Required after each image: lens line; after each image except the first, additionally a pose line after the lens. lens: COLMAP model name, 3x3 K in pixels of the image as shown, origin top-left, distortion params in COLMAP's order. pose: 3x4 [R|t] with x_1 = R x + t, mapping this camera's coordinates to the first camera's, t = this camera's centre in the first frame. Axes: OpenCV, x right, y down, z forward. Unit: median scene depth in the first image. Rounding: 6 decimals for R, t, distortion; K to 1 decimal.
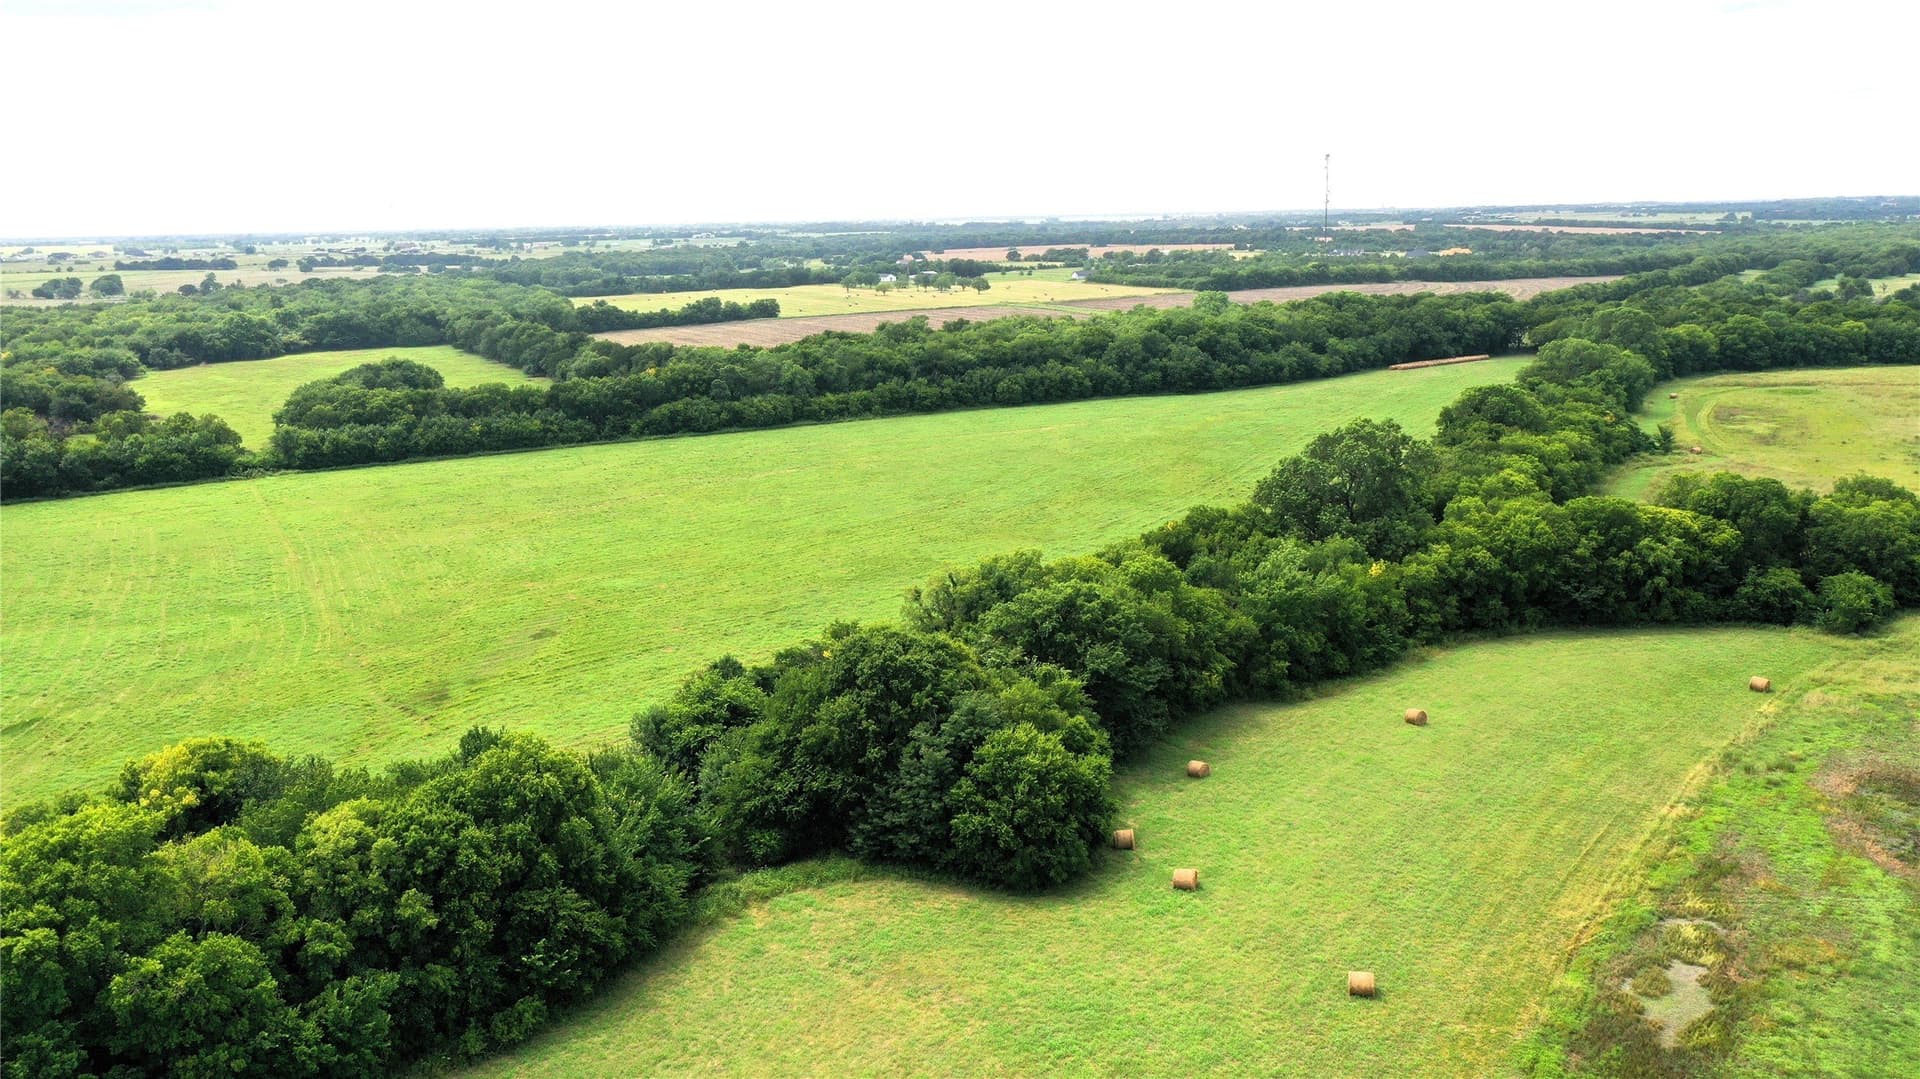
lens RADIAL K [[1520.6, 0, 963.5], [0, 1520.6, 535.5], [0, 0, 1]] dist [0.007135, 0.018570]
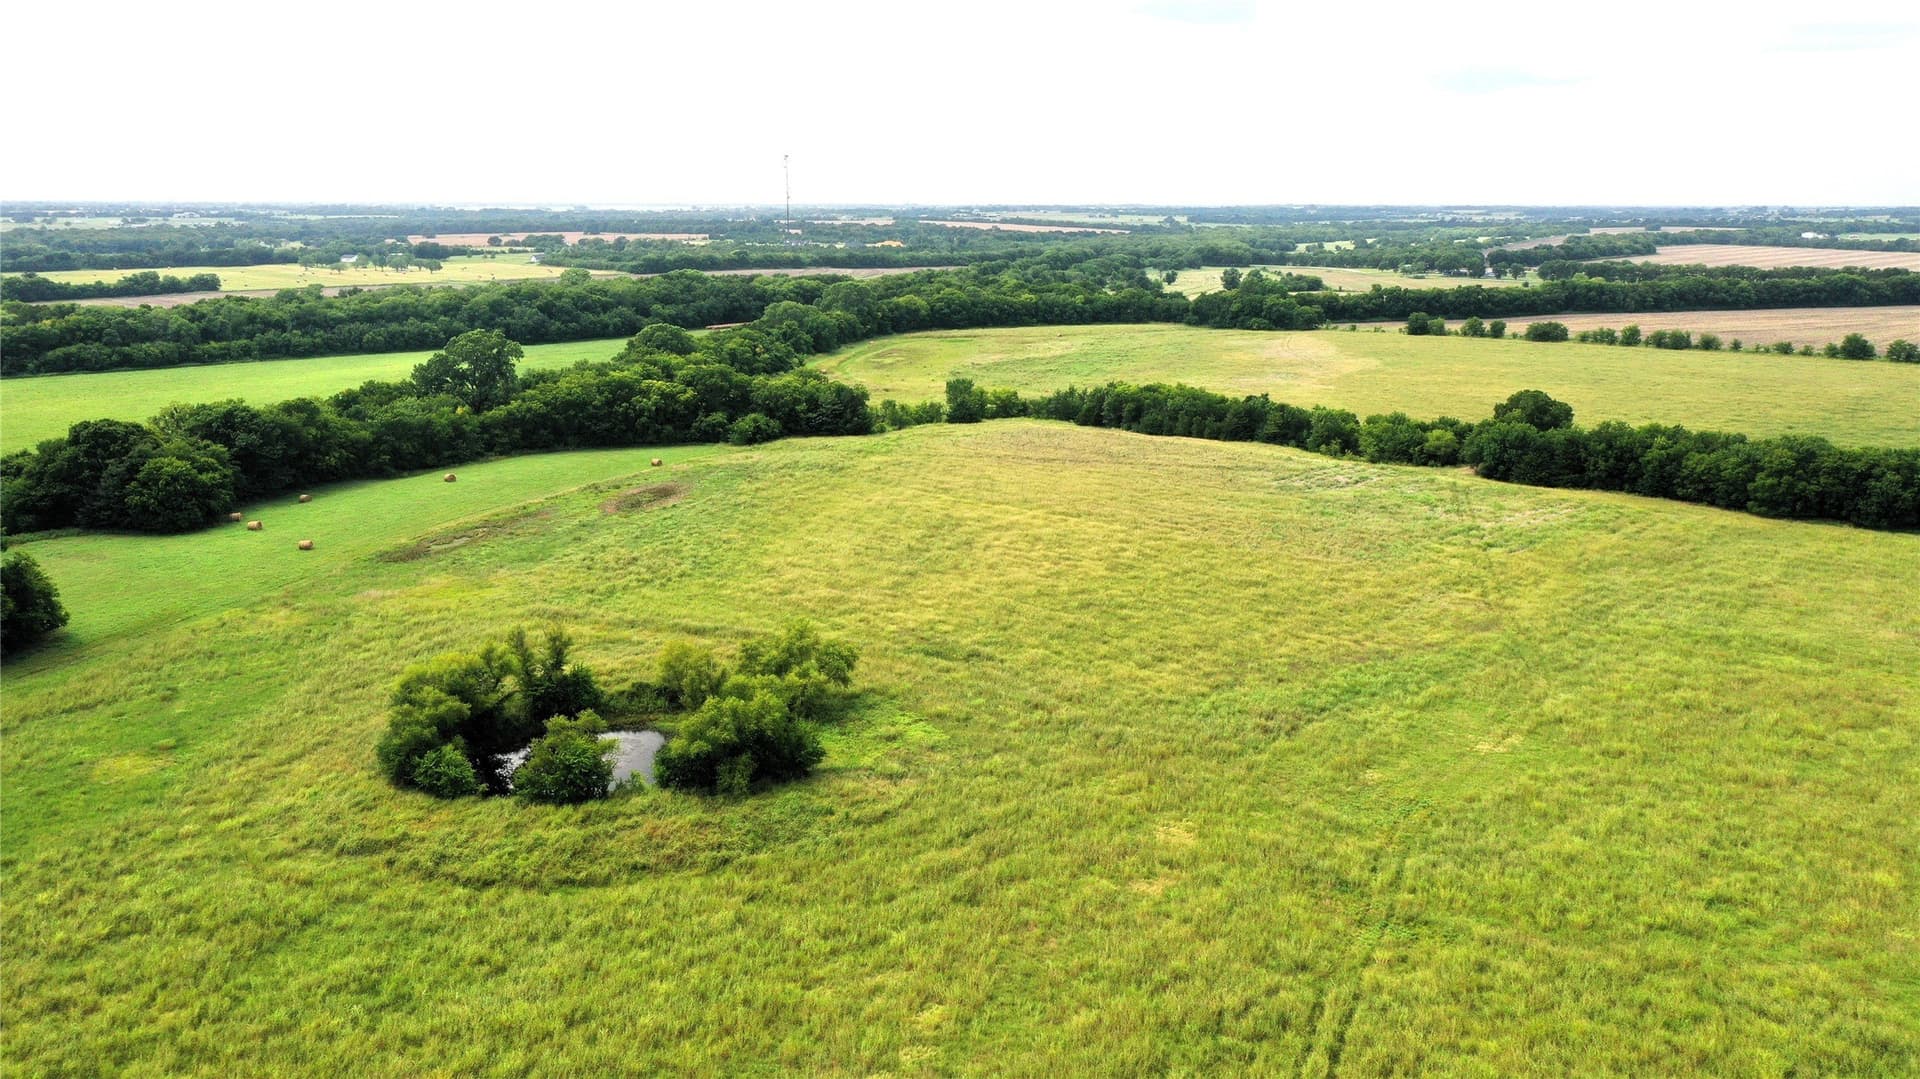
lens RADIAL K [[1519.6, 0, 965.8], [0, 1519.6, 538.7], [0, 0, 1]] dist [0.016448, -0.008861]
pose [[0.958885, -0.038413, 0.281185, 0.129695], [0.036302, 0.999260, 0.012715, 0.066401], [-0.281465, -0.001985, 0.959569, -0.335343]]
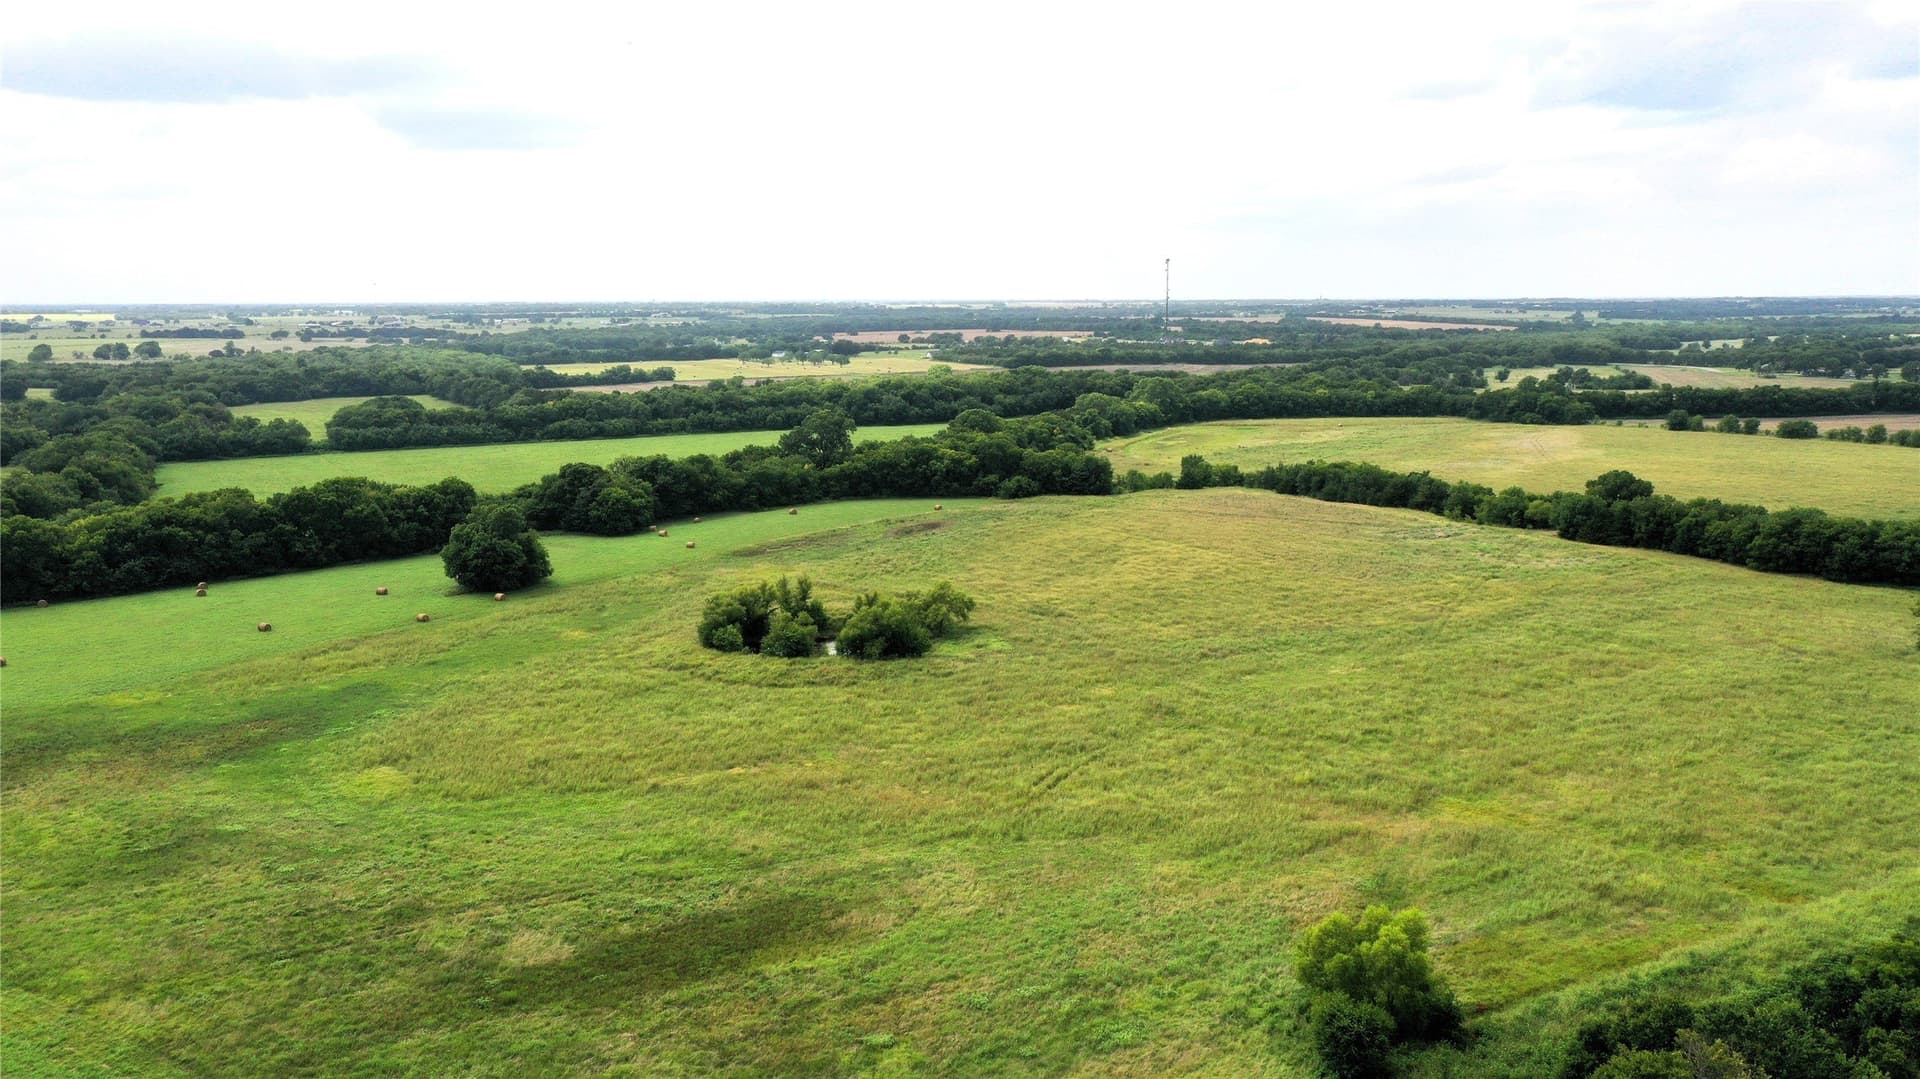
lens RADIAL K [[1520.6, 0, 963.5], [0, 1520.6, 535.5], [0, 0, 1]] dist [0.007135, 0.018570]
pose [[0.999720, 0.015198, 0.018111, 0.189275], [-0.014229, 0.998518, -0.052525, 0.102265], [-0.018882, 0.052253, 0.998455, -0.578188]]
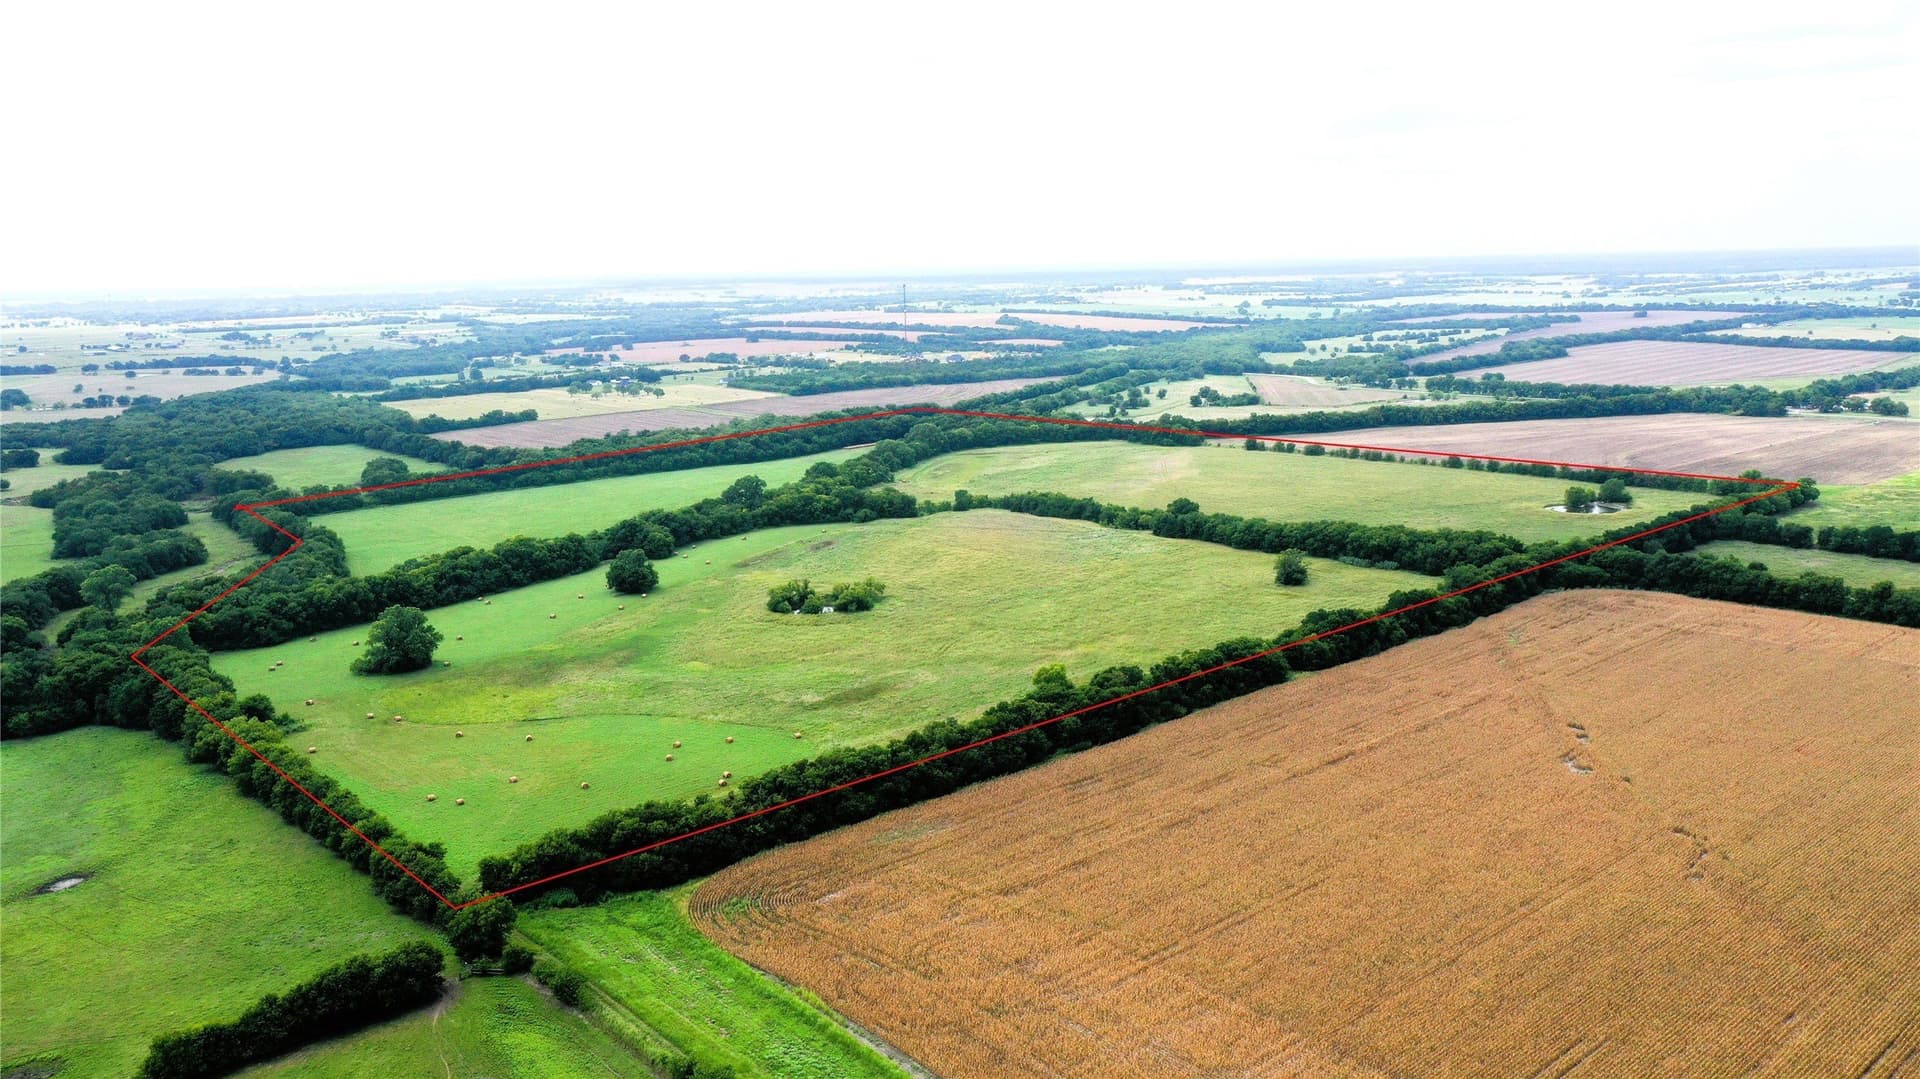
lens RADIAL K [[1520.6, 0, 963.5], [0, 1520.6, 535.5], [0, 0, 1]] dist [0.007135, 0.018570]
pose [[0.979968, -0.036757, 0.195734, 0.013997], [0.043196, 0.998653, -0.028730, 0.094695], [-0.194414, 0.036610, 0.980236, -1.295885]]
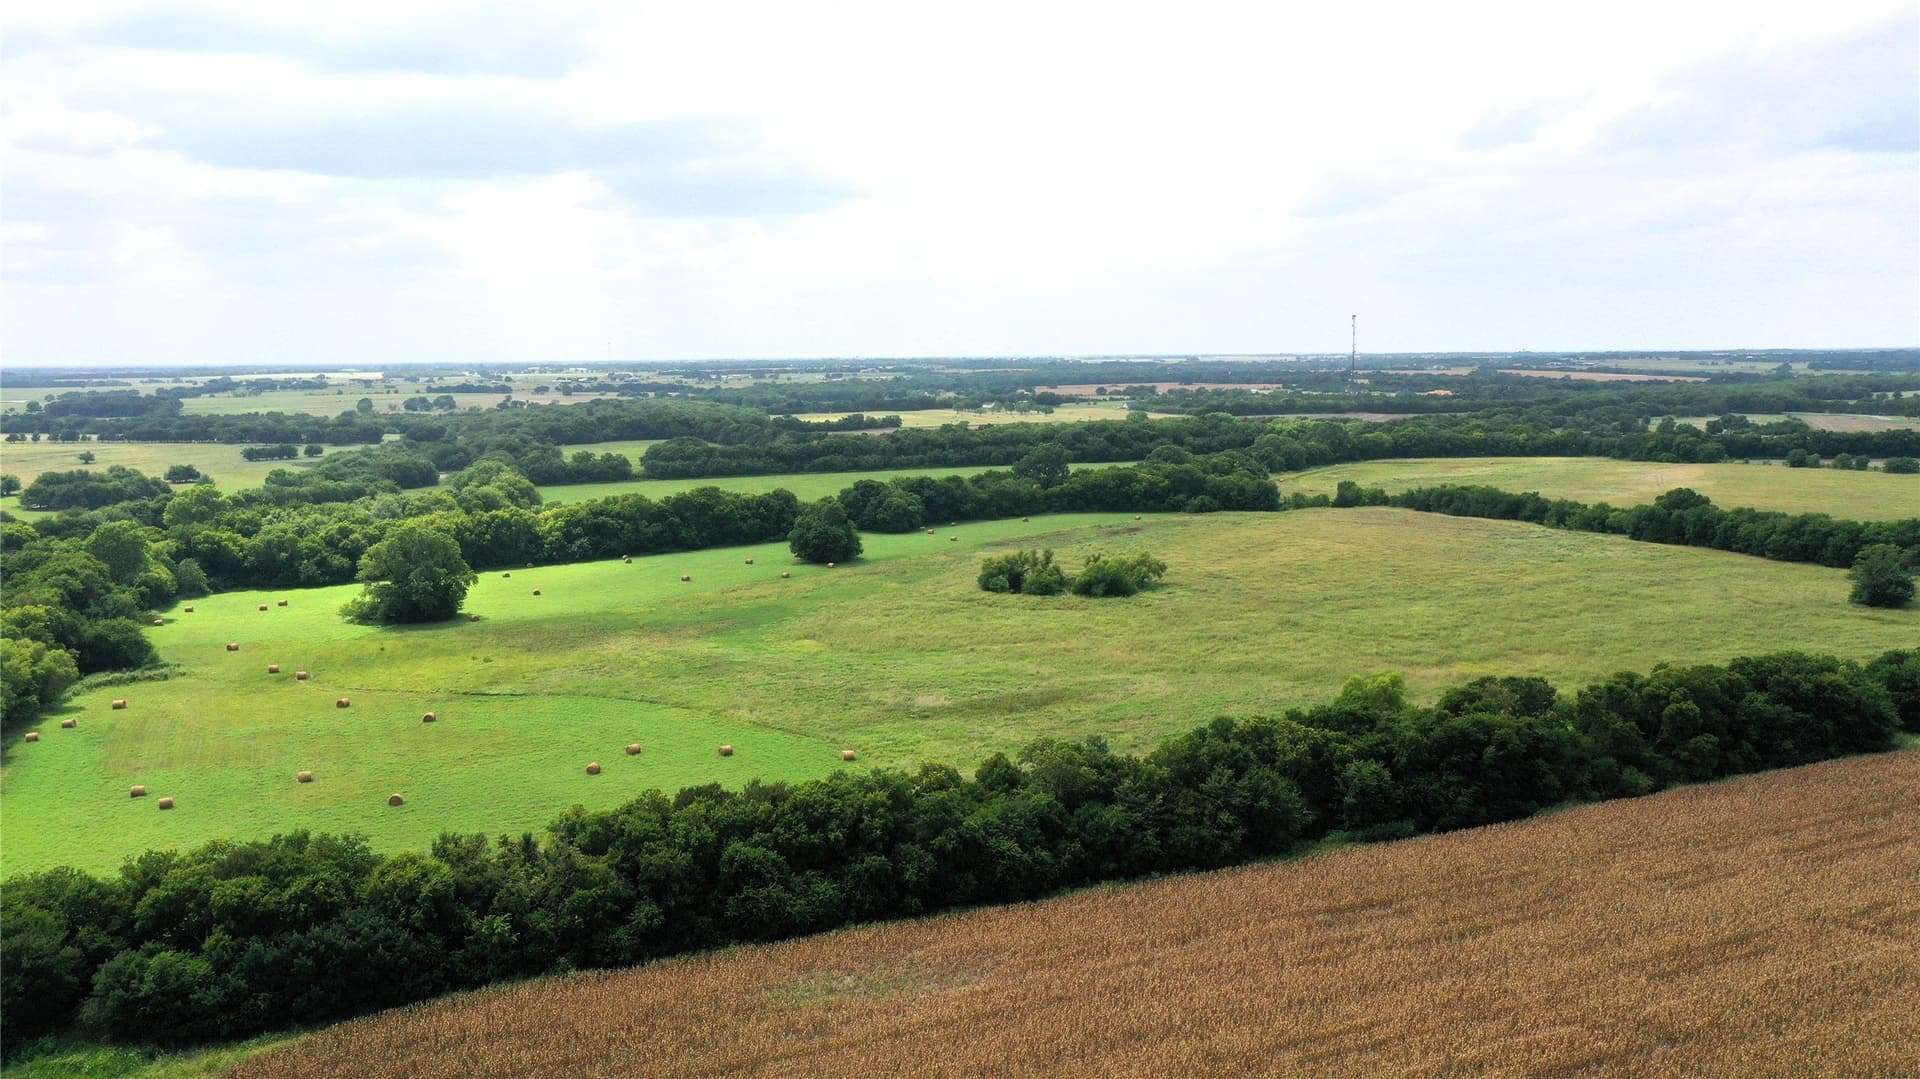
lens RADIAL K [[1520.6, 0, 963.5], [0, 1520.6, 535.5], [0, 0, 1]] dist [0.007135, 0.018570]
pose [[0.993891, 0.025054, -0.107486, 0.182803], [-0.034279, 0.995804, -0.084851, 0.156302], [0.104909, 0.088017, 0.990579, -0.843468]]
